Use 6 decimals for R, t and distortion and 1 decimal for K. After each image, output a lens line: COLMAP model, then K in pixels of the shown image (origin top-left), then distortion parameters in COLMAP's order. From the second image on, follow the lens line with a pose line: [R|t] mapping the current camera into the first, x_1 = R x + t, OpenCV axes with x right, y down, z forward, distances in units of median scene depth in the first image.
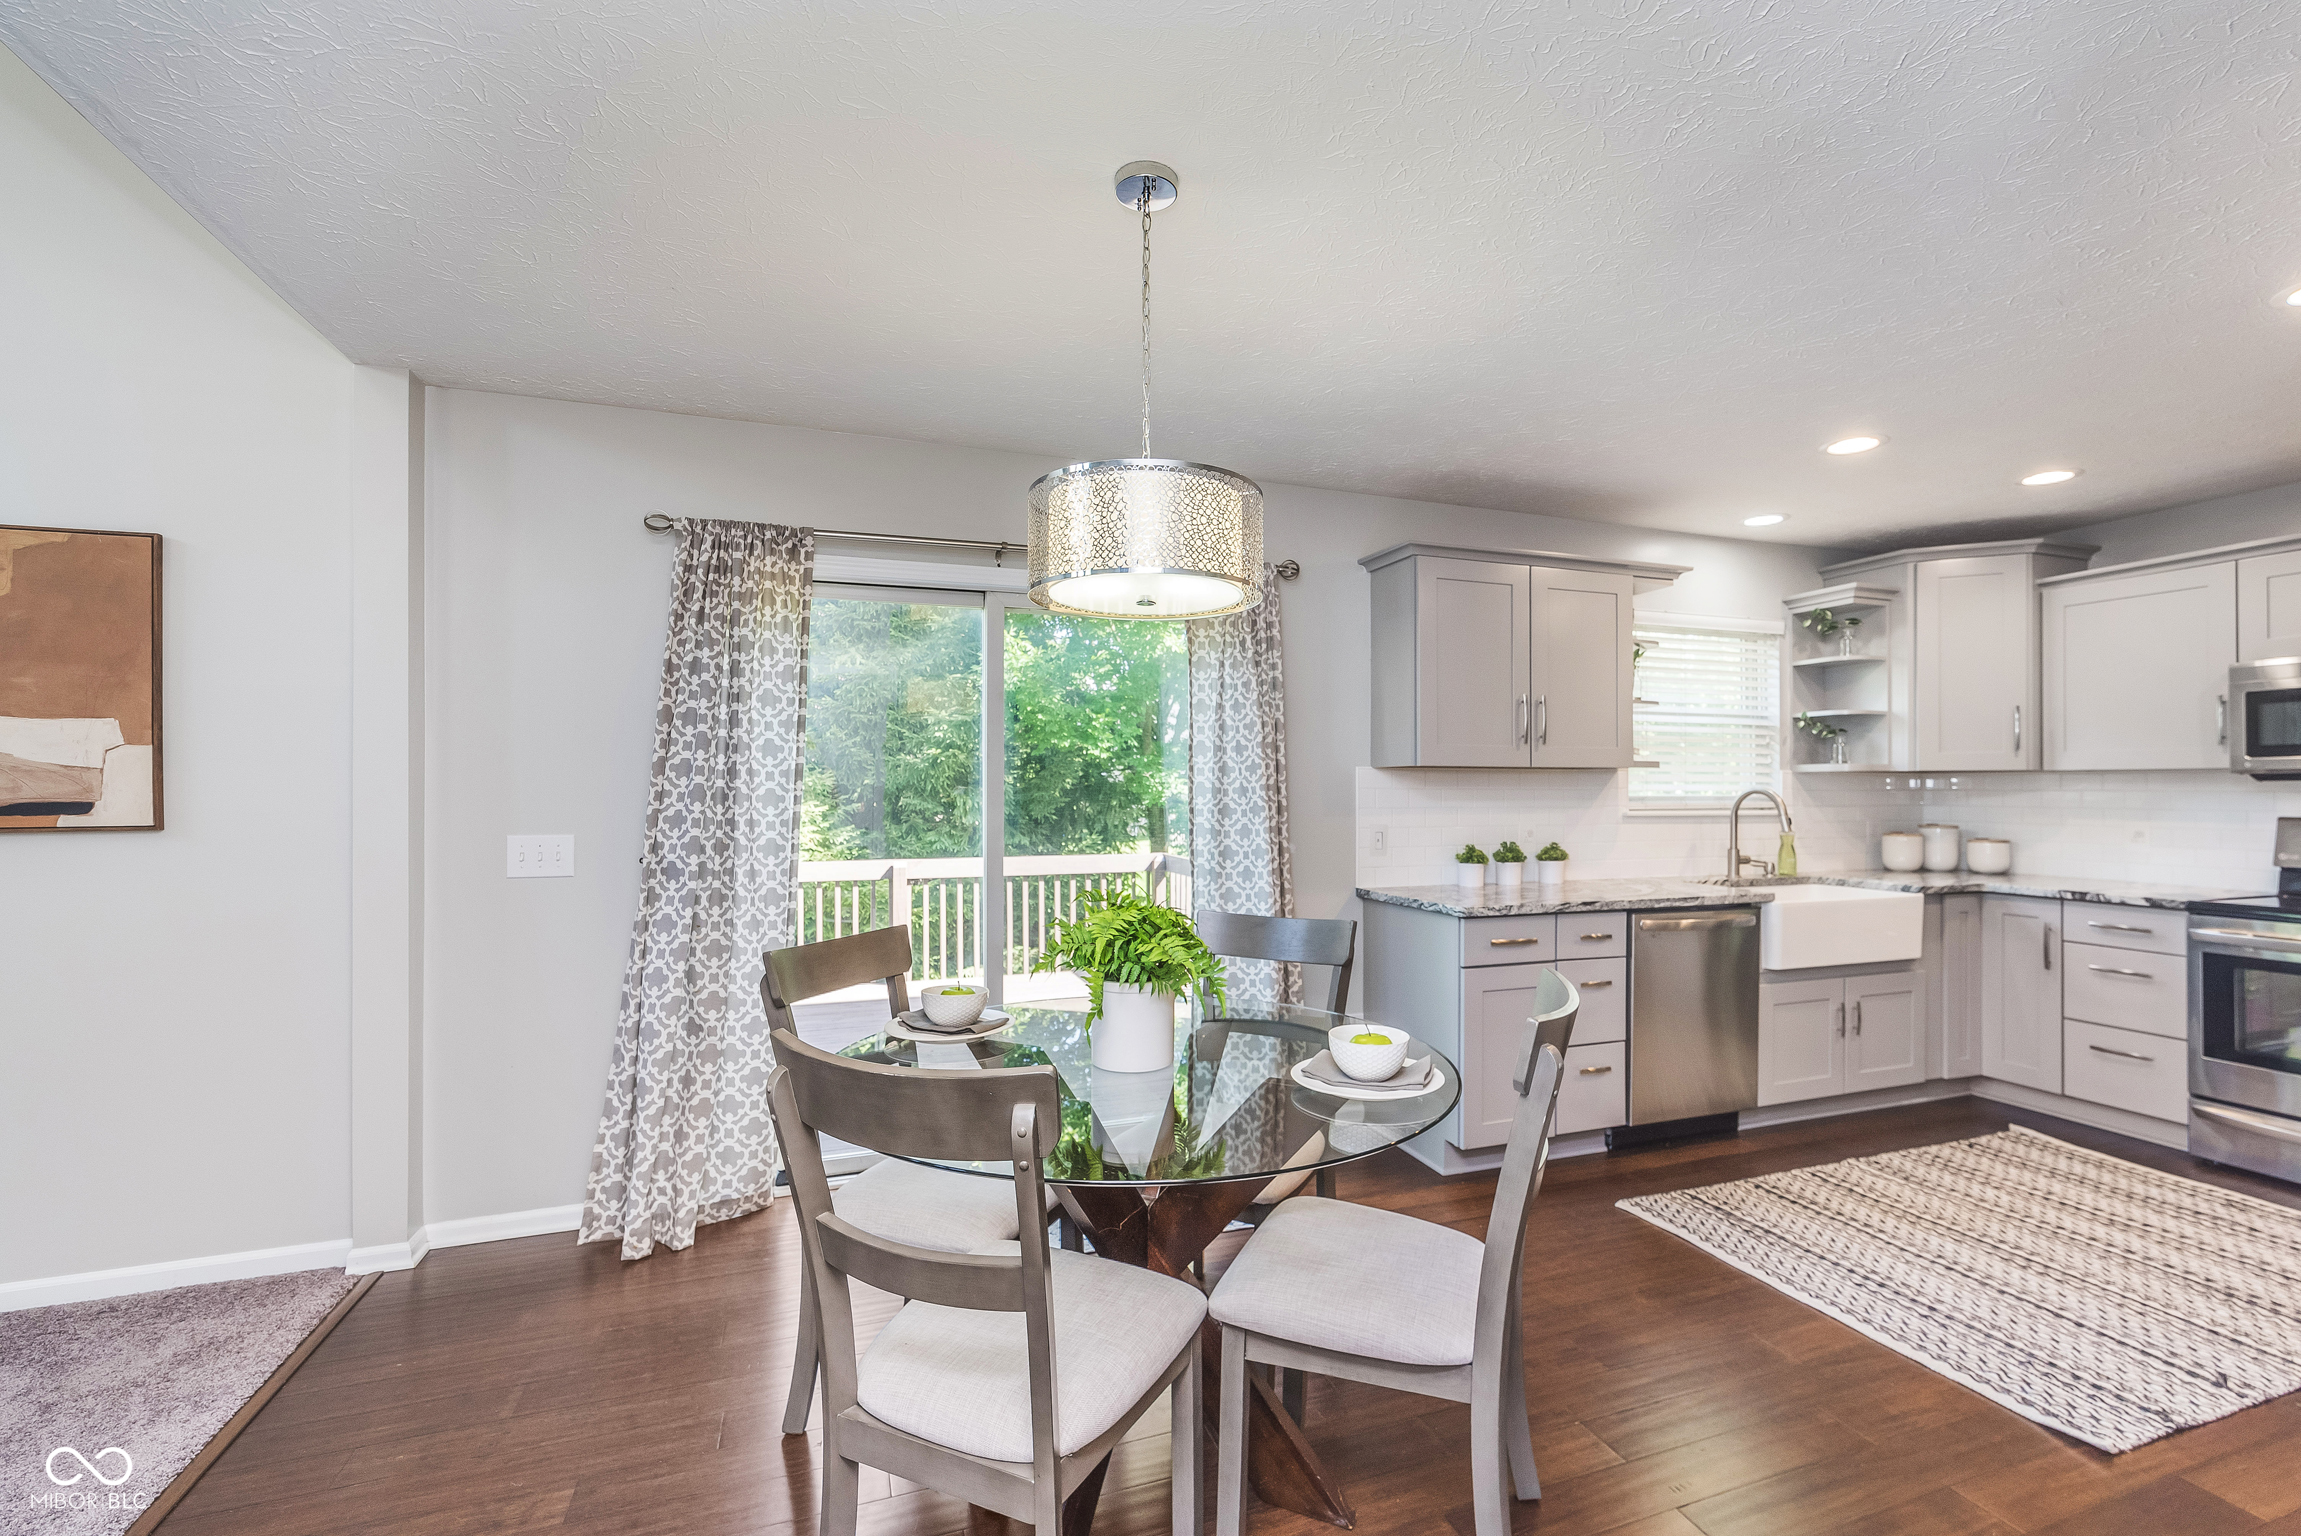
lens RADIAL K [[967.5, 0, 1188.8], [0, 967.5, 784.1], [0, 0, 1]] dist [-0.000278, 0.000186]
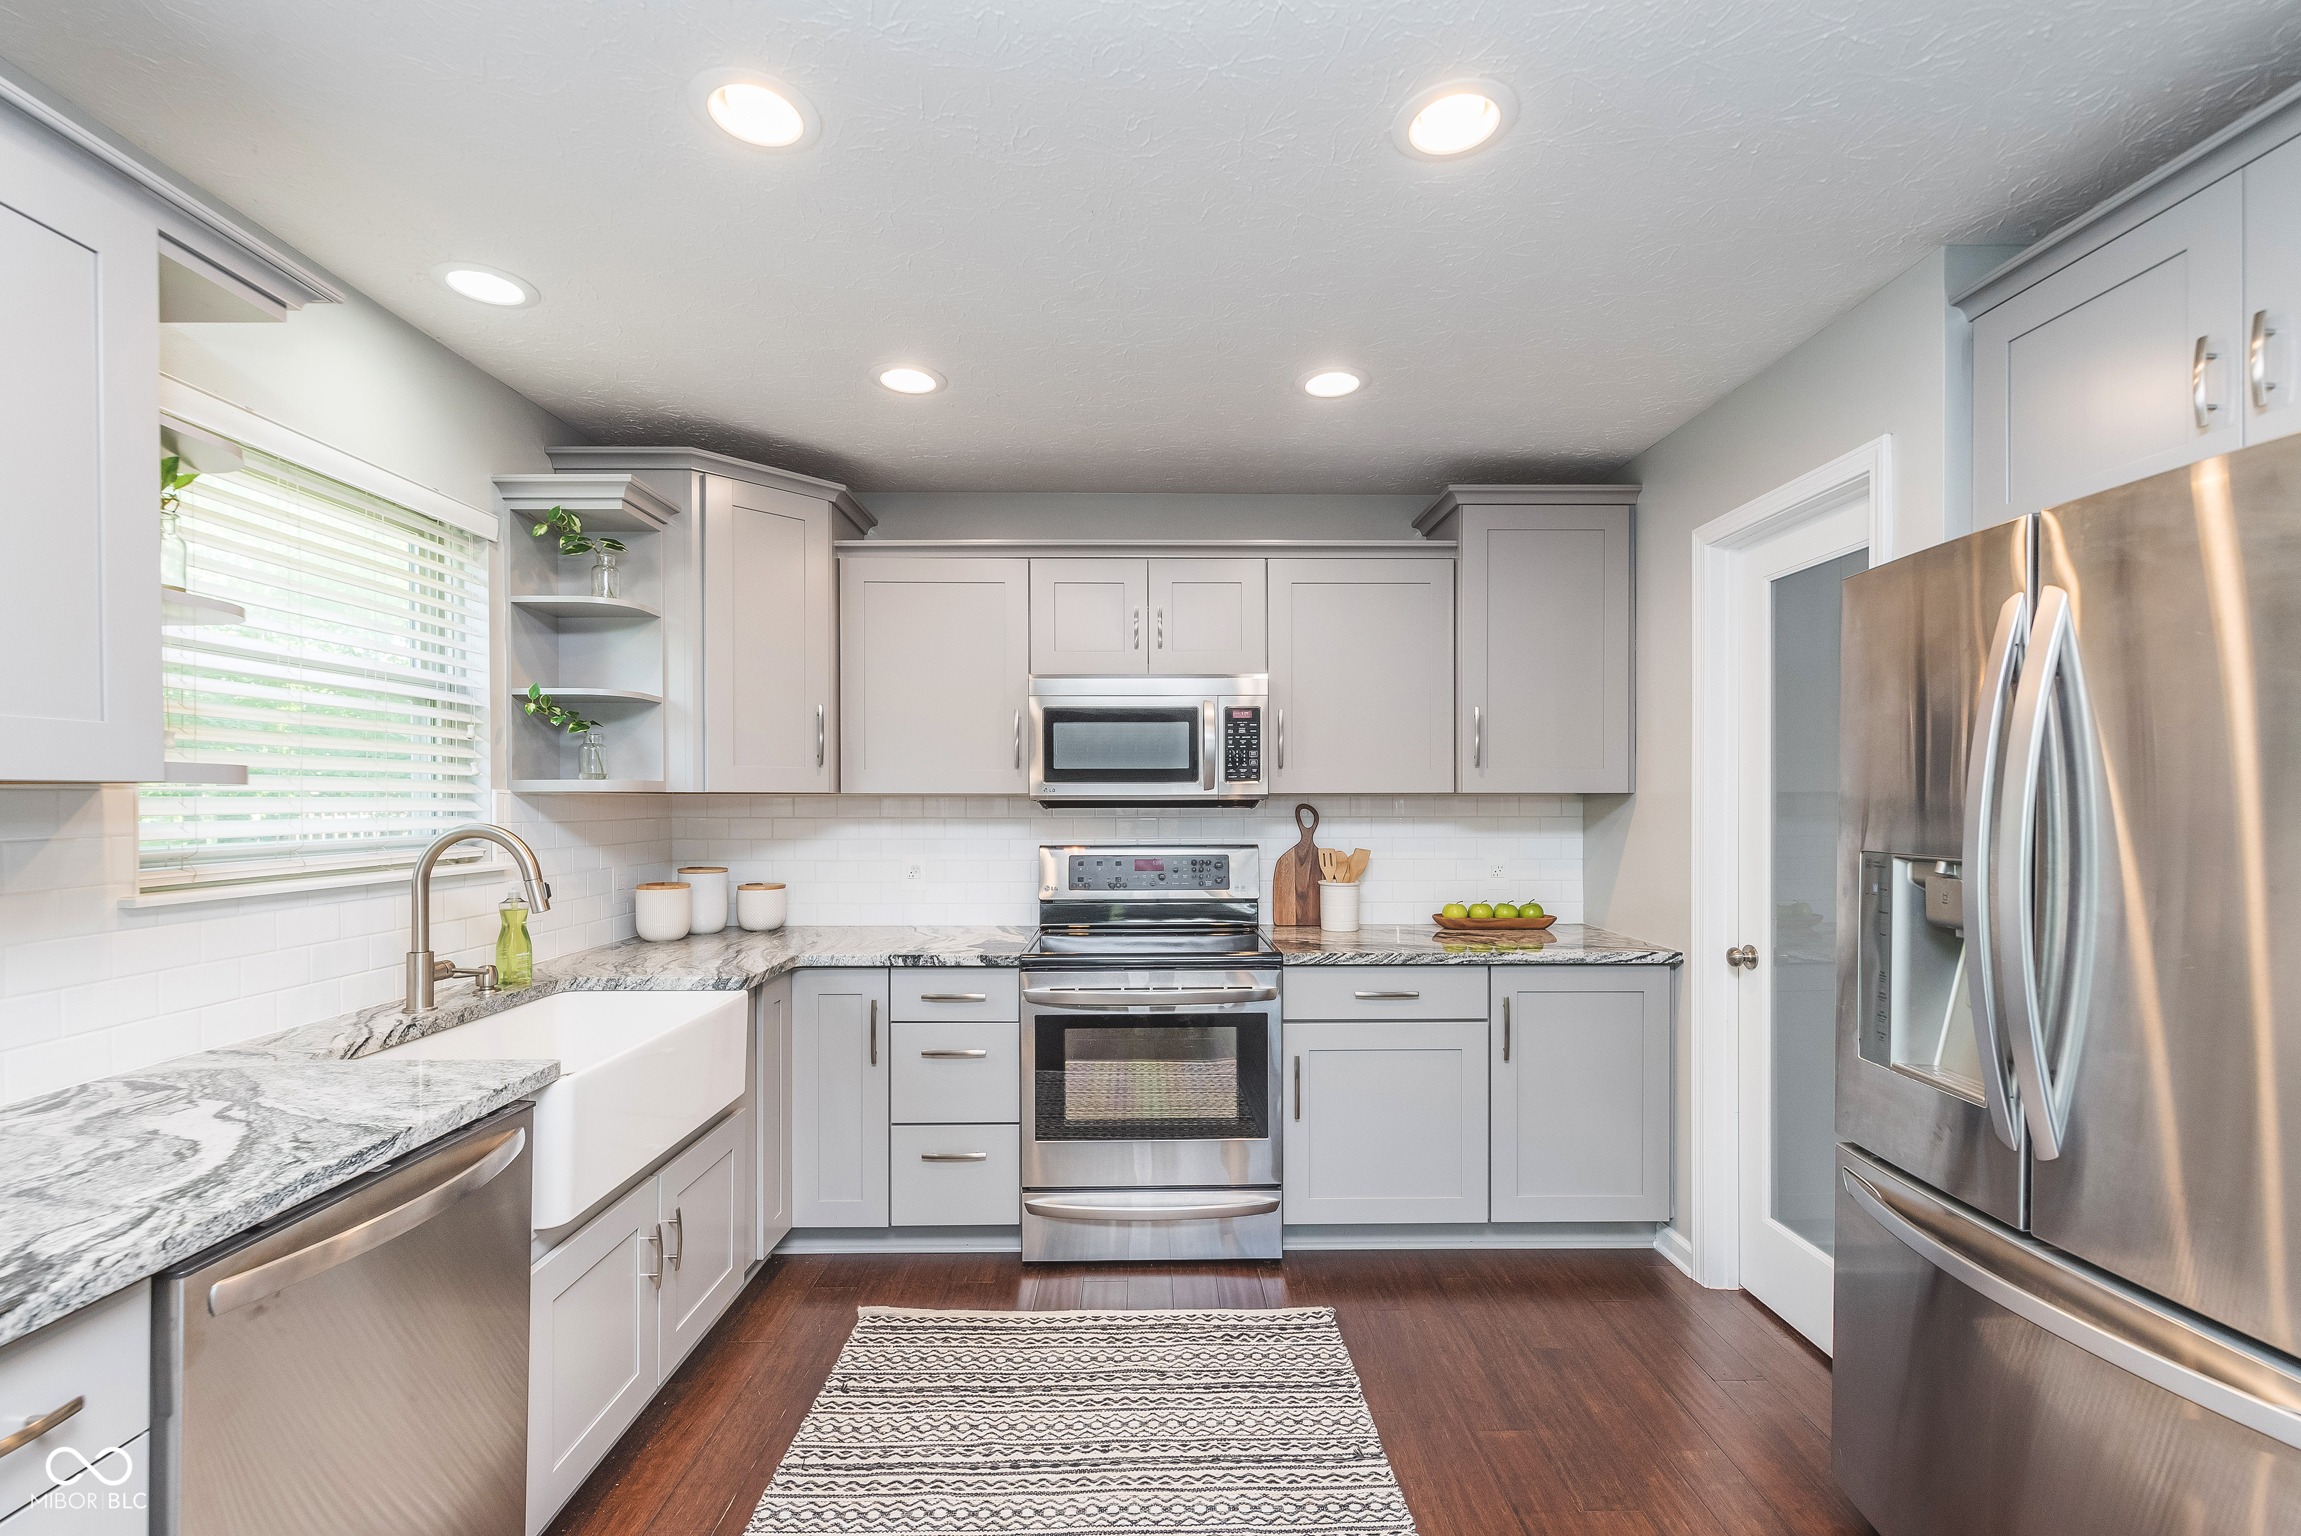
lens RADIAL K [[993.4, 0, 1147.3], [0, 993.4, 804.6], [0, 0, 1]] dist [0.002162, 0.000003]
pose [[0.329296, -0.005115, 0.944213, 0.242686], [-0.002893, 0.999975, 0.006426, -0.011952], [-0.944222, -0.004848, 0.329273, 0.557977]]
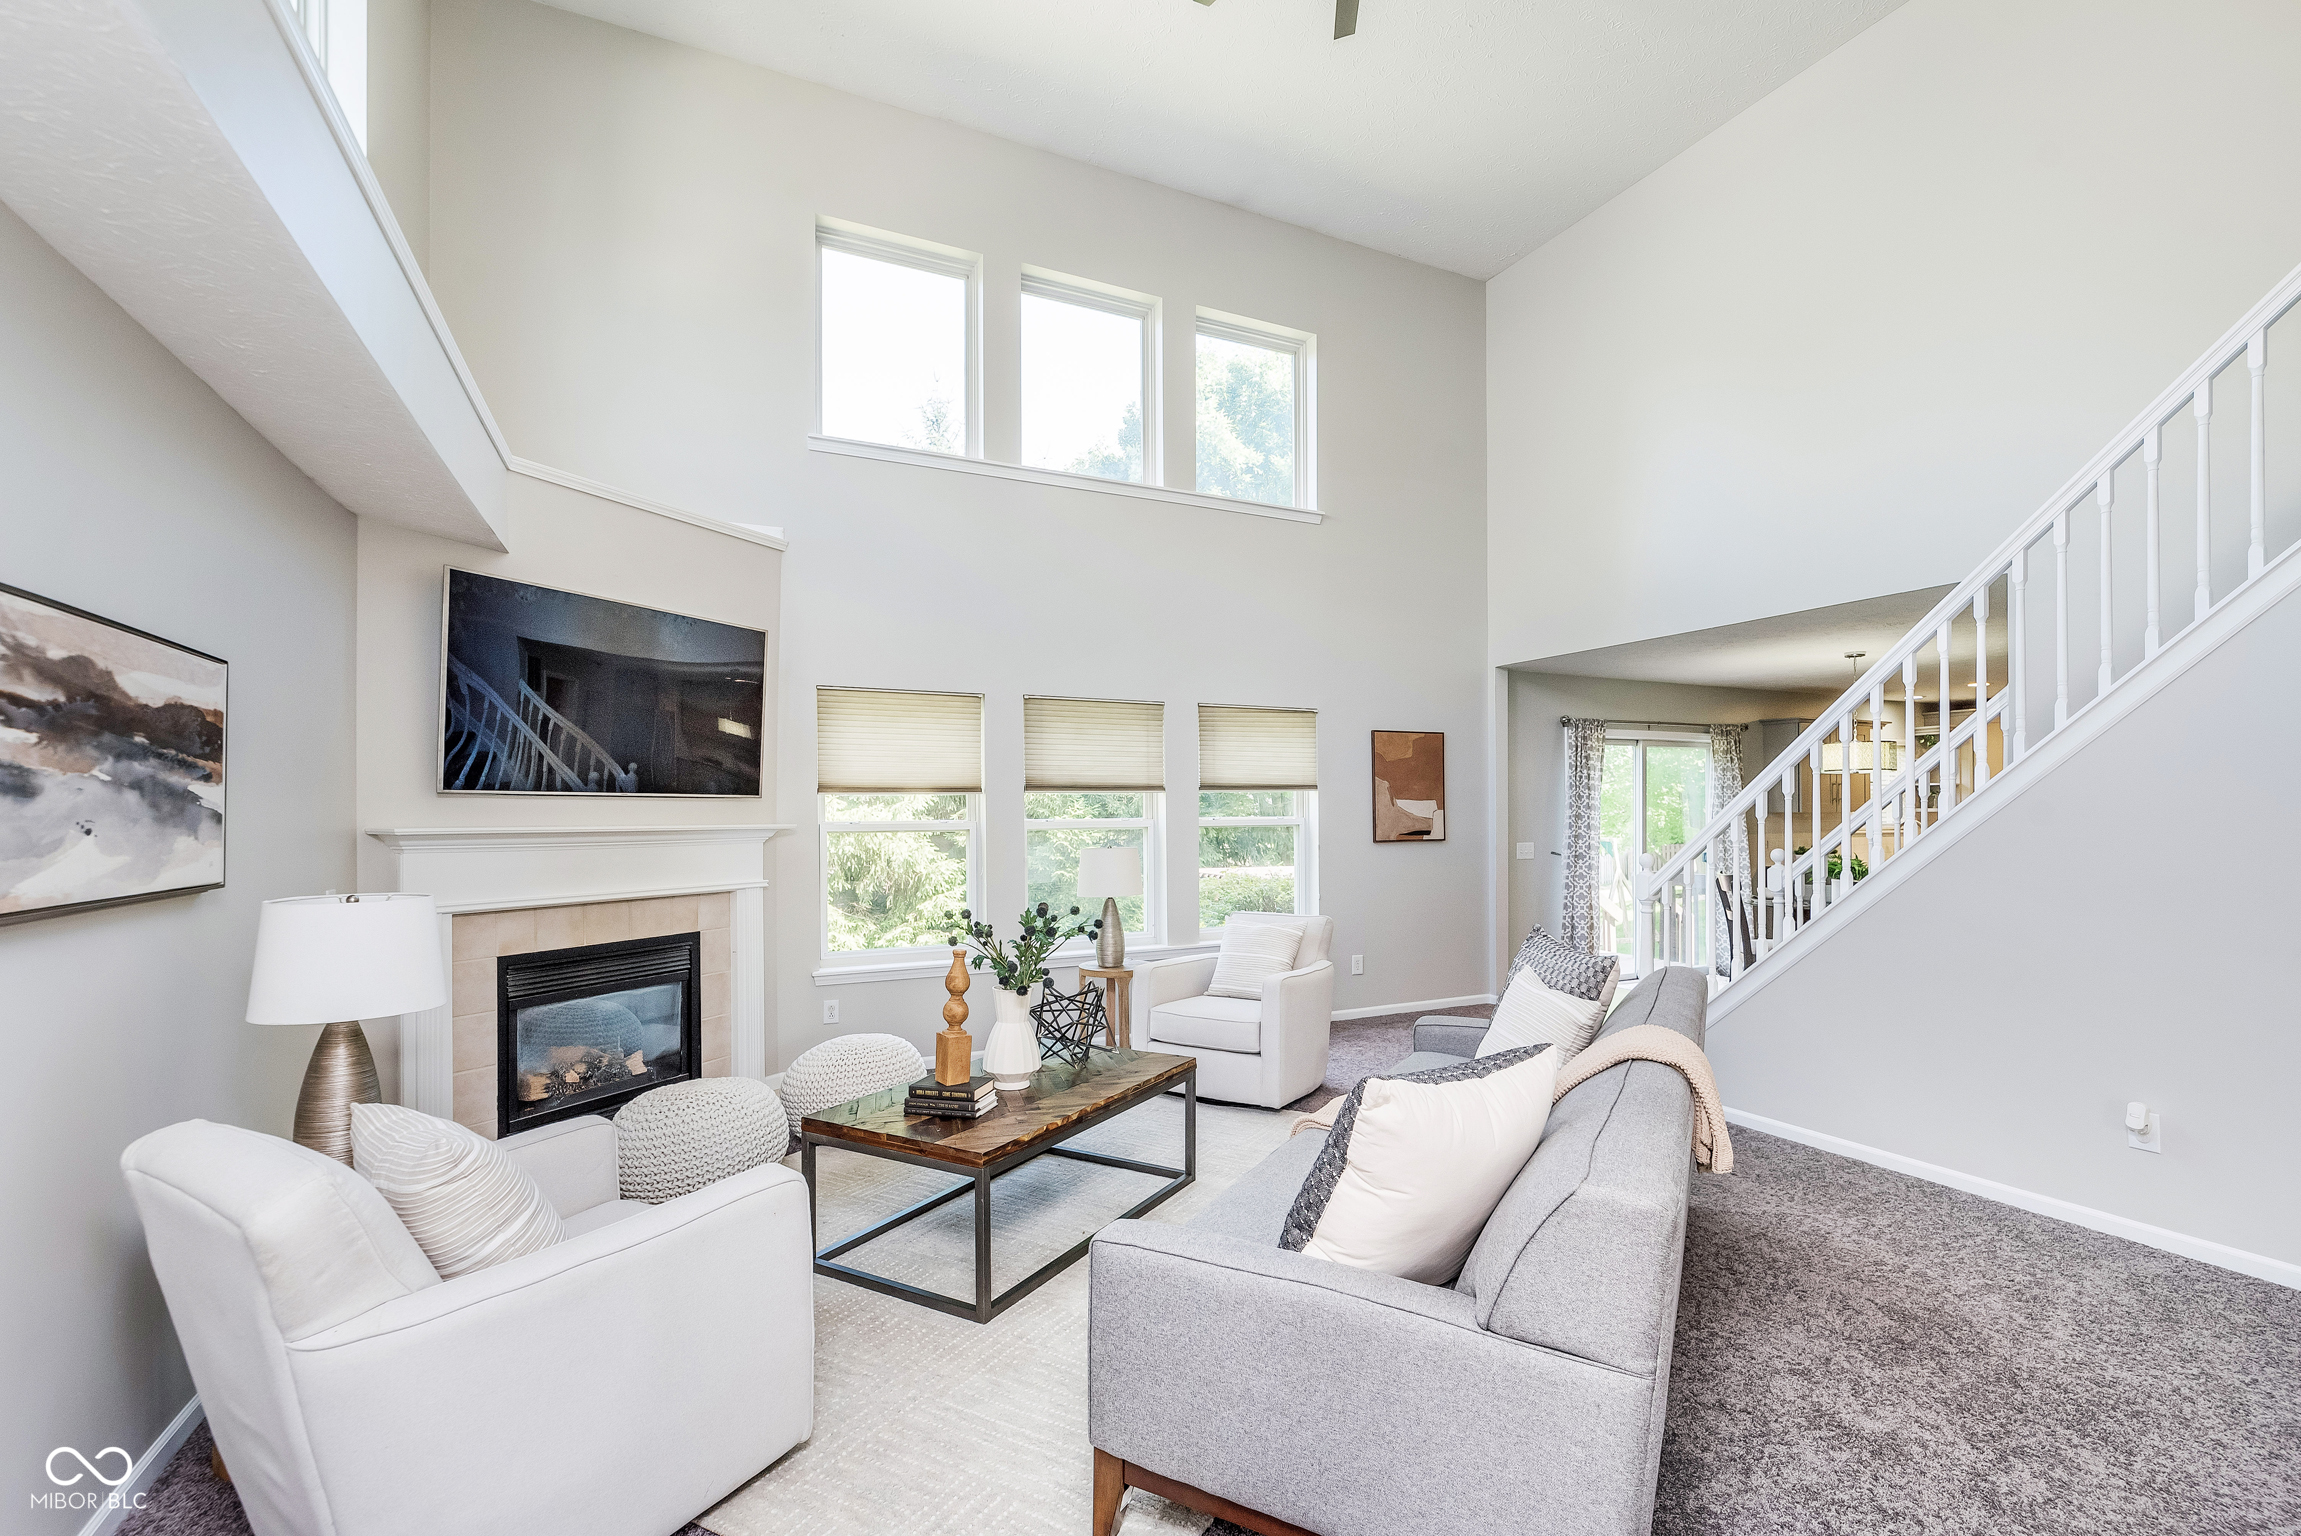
lens RADIAL K [[1004.5, 0, 1179.9], [0, 1004.5, 815.0], [0, 0, 1]] dist [-0.000143, -0.000124]
pose [[0.993649, -0.005913, 0.112369, -1.413050], [0.005486, 0.999977, 0.004112, -0.027462], [-0.112390, -0.003469, 0.993658, -1.150475]]
